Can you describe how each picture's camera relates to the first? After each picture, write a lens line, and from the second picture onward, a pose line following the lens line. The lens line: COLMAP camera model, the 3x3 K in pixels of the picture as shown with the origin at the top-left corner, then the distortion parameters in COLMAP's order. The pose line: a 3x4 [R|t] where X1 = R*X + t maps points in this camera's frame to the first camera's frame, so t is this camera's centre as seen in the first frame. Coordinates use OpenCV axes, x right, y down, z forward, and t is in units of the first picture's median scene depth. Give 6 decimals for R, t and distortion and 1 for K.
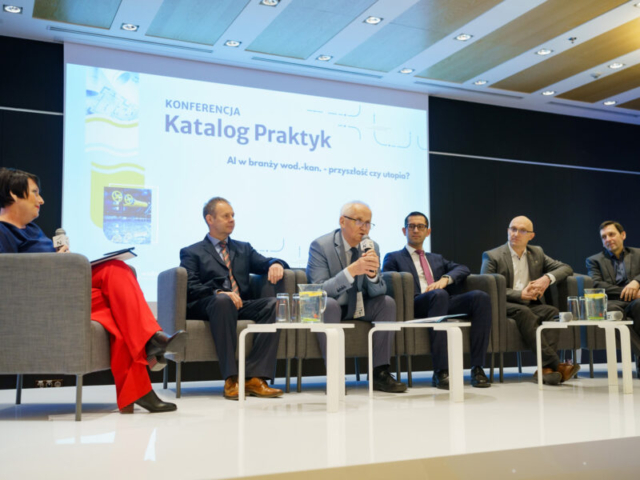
lens RADIAL K [[718.1, 0, 327.0], [0, 718.1, 263.0], [0, 0, 1]] dist [0.018250, 0.000000]
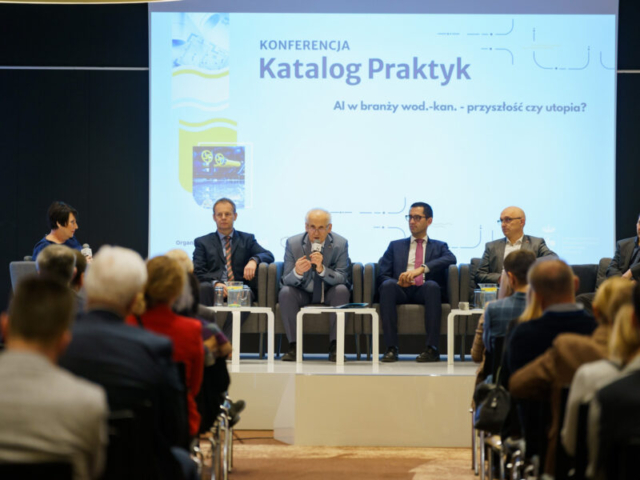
lens RADIAL K [[2802.2, 0, 320.2], [0, 2802.2, 241.6], [0, 0, 1]] dist [0.856444, 0.000000]
pose [[0.918828, 0.008401, -0.394569, 1.166886], [0.016175, 0.998132, 0.058918, -0.182230], [0.394327, -0.060518, 0.916975, -2.066423]]
